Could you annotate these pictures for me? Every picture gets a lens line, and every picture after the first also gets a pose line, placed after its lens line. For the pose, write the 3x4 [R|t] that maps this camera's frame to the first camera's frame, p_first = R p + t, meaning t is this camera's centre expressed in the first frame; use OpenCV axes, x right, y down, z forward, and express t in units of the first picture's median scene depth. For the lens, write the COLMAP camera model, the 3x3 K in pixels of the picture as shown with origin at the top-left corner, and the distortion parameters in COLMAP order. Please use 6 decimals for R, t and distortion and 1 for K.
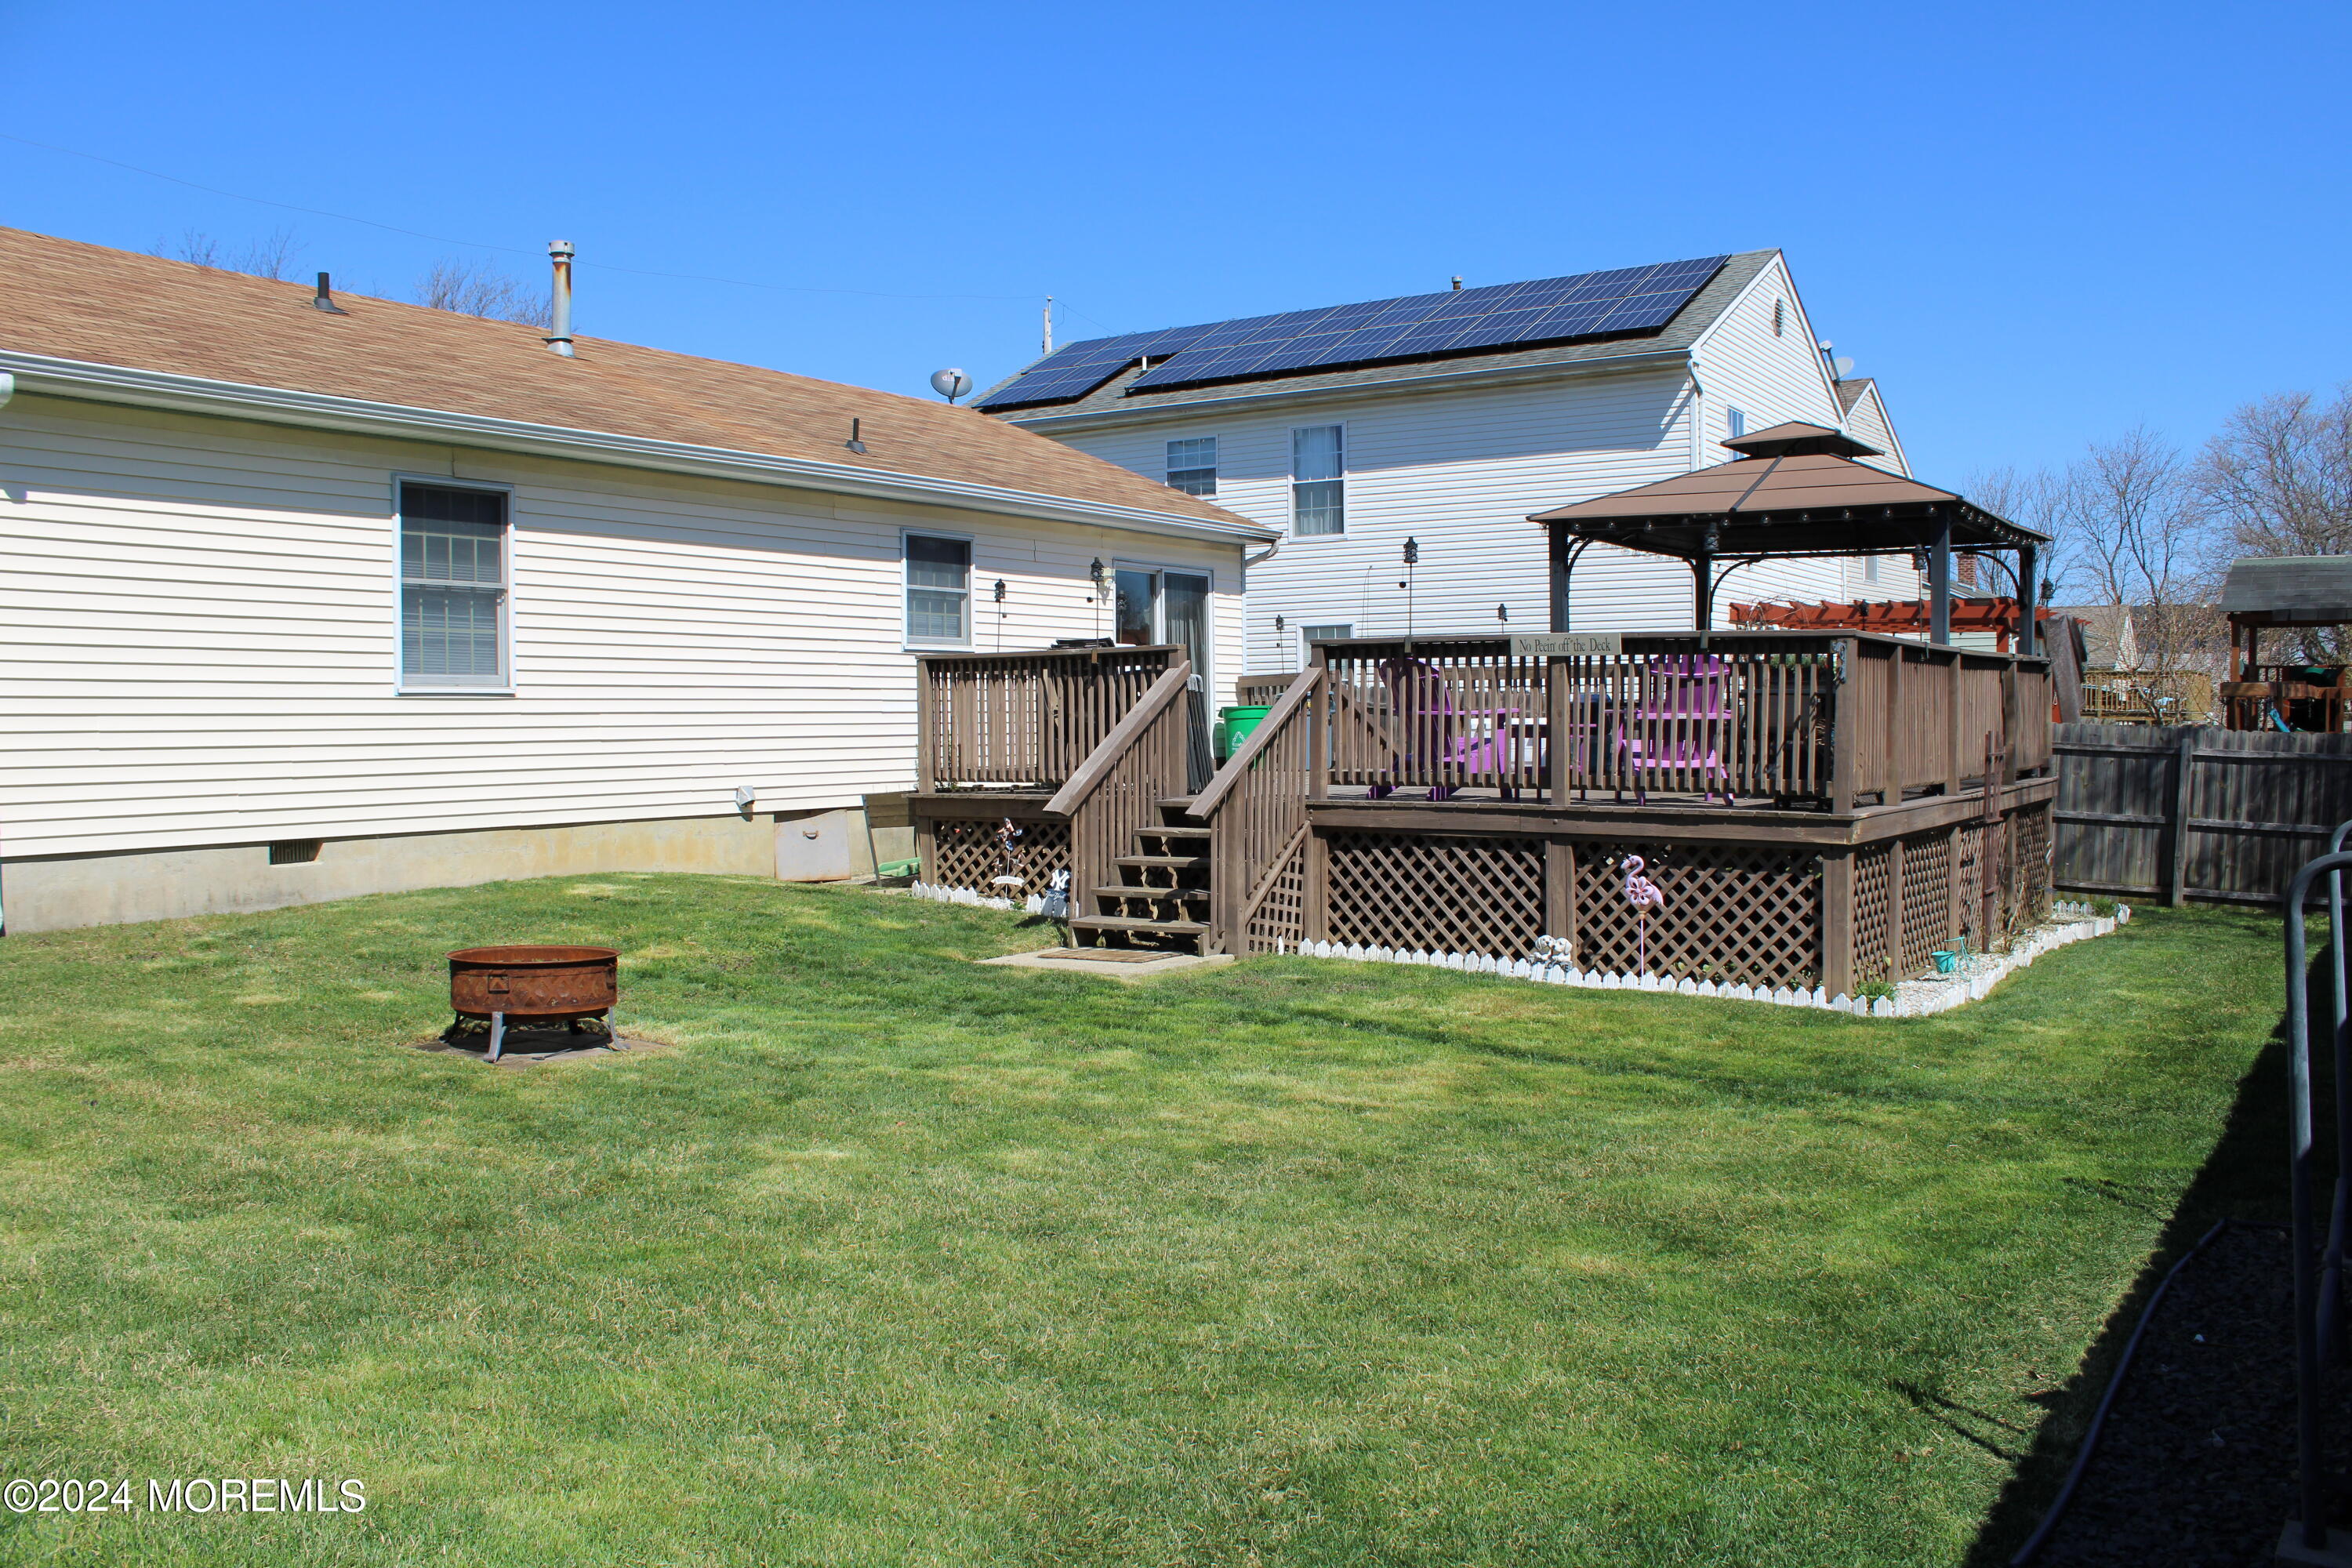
lens RADIAL K [[1956.7, 0, 1176.0], [0, 1956.7, 784.0], [0, 0, 1]] dist [-0.183103, 0.163548]
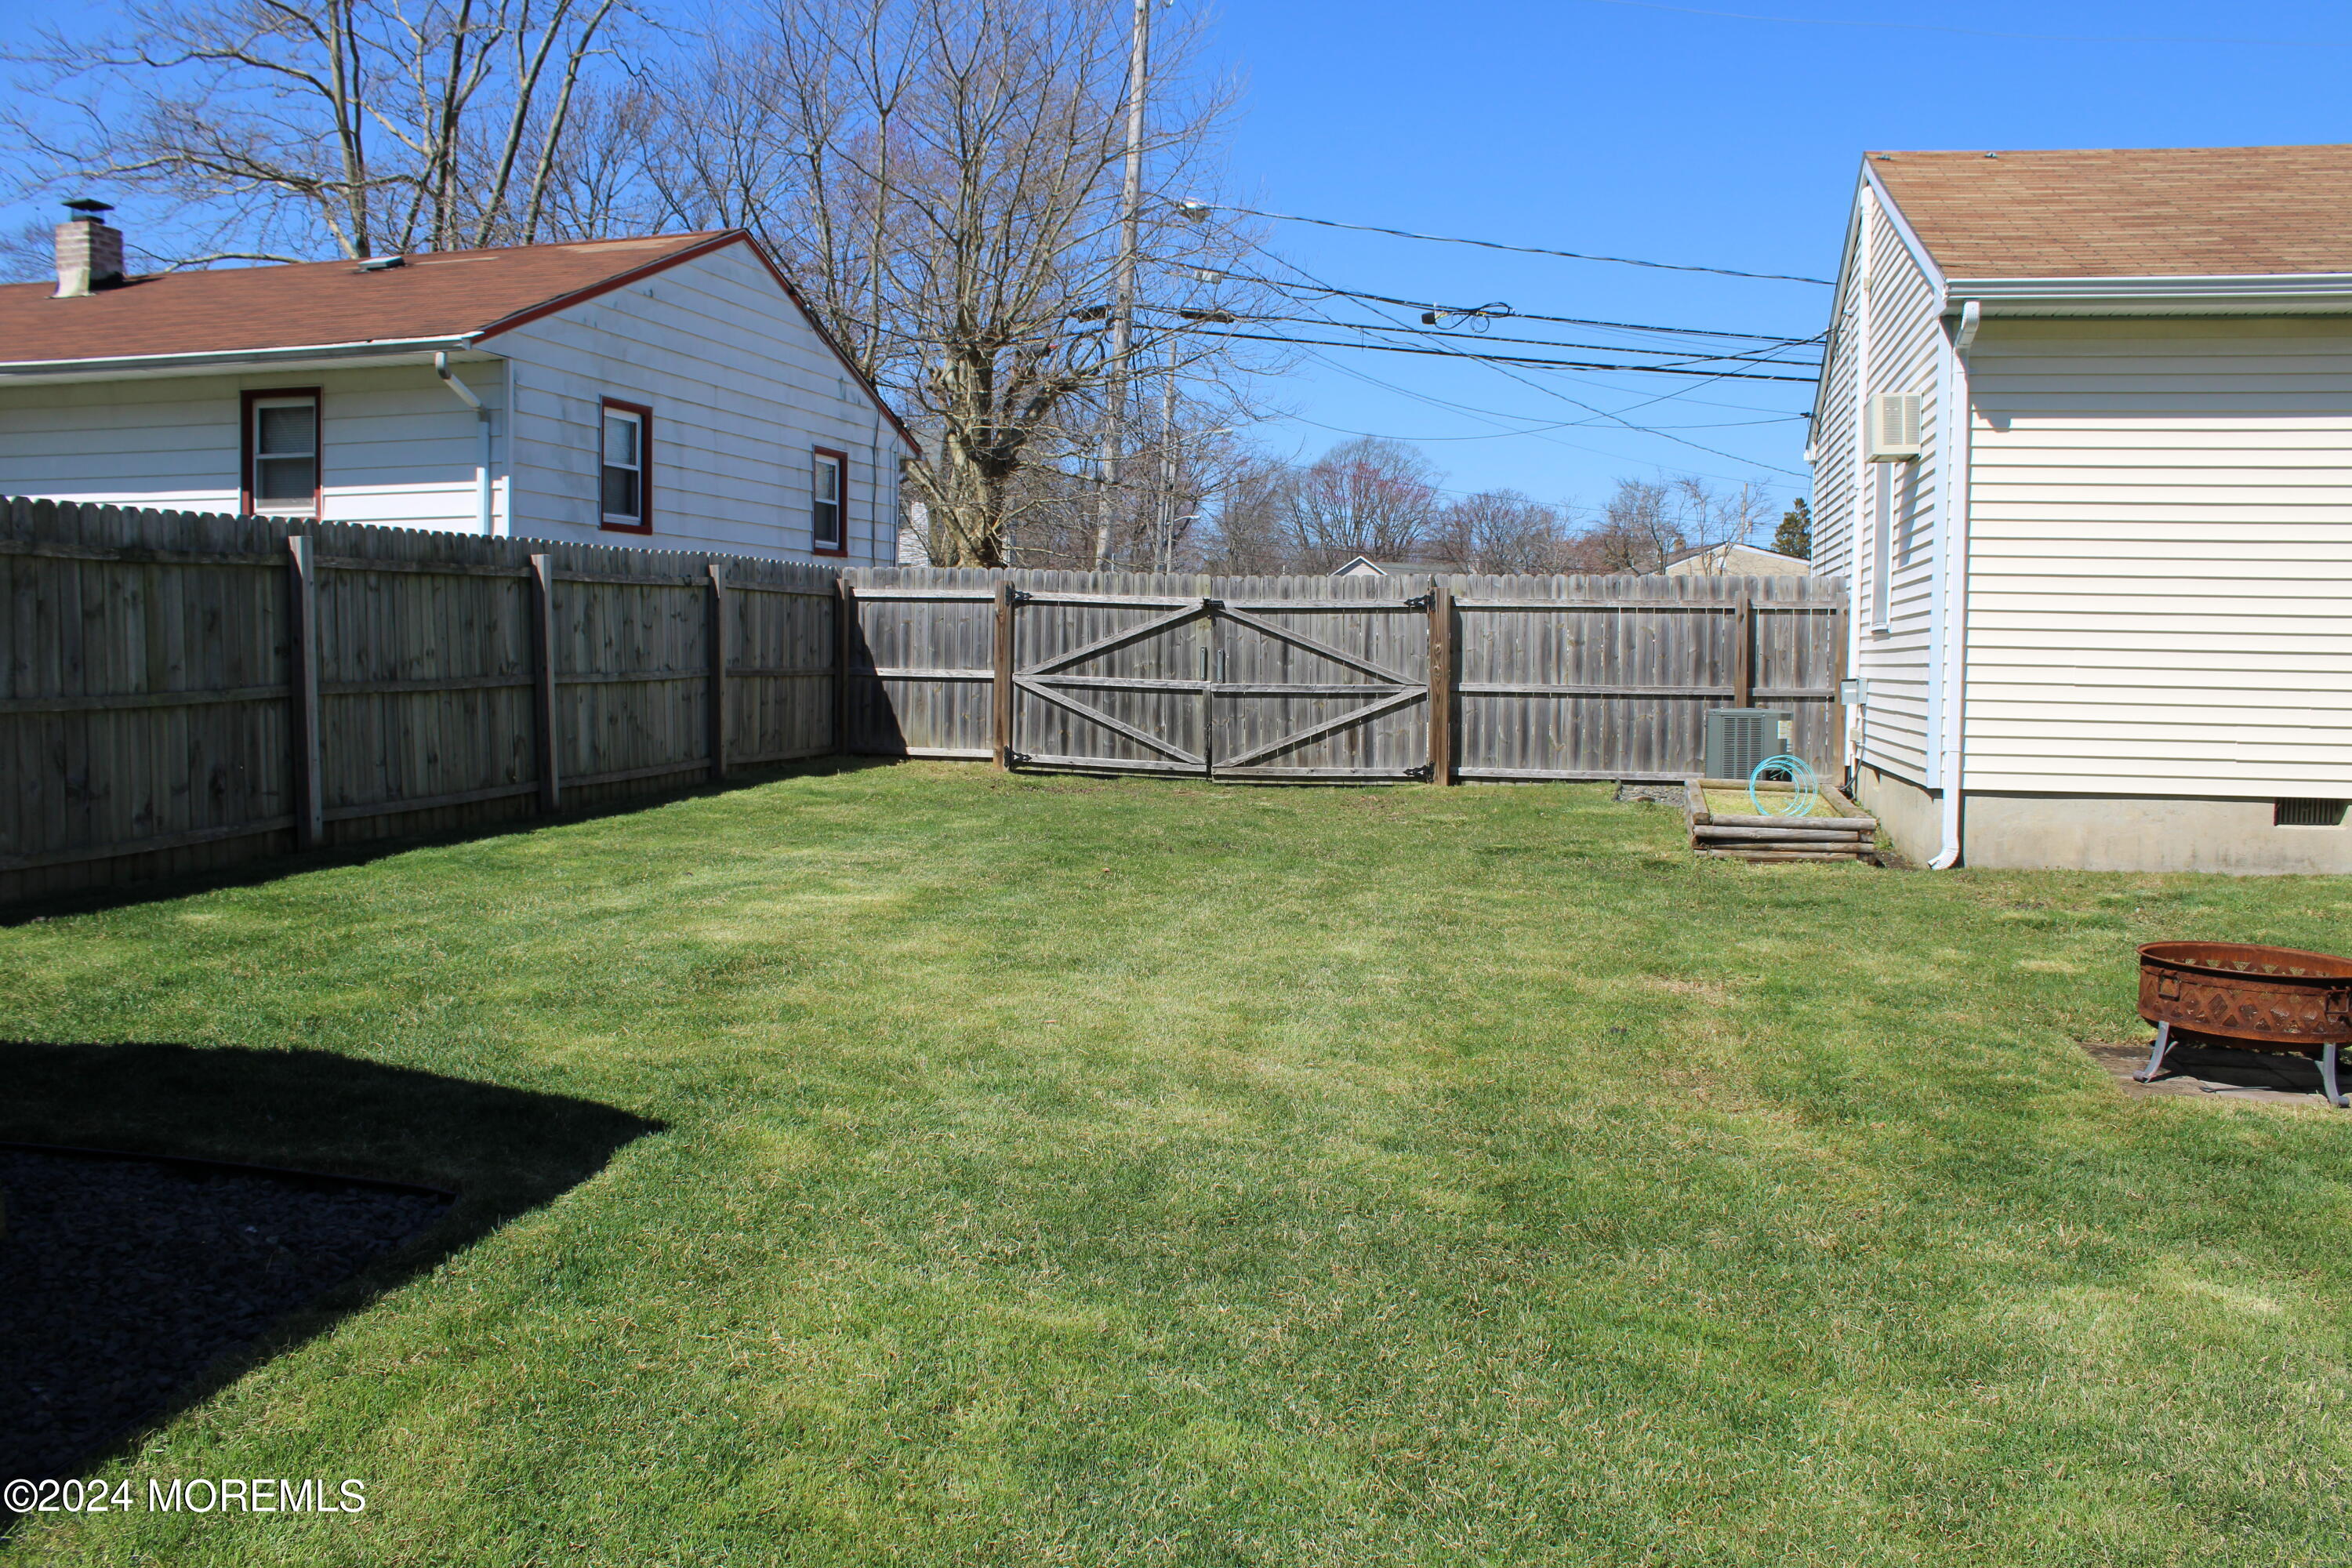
lens RADIAL K [[1956.7, 0, 1176.0], [0, 1956.7, 784.0], [0, 0, 1]] dist [-0.183103, 0.163548]
pose [[0.348820, 0.074014, -0.934263, 0.199934], [-0.044363, 0.997063, 0.062425, -0.009871], [0.936139, 0.019672, 0.351079, 0.285612]]
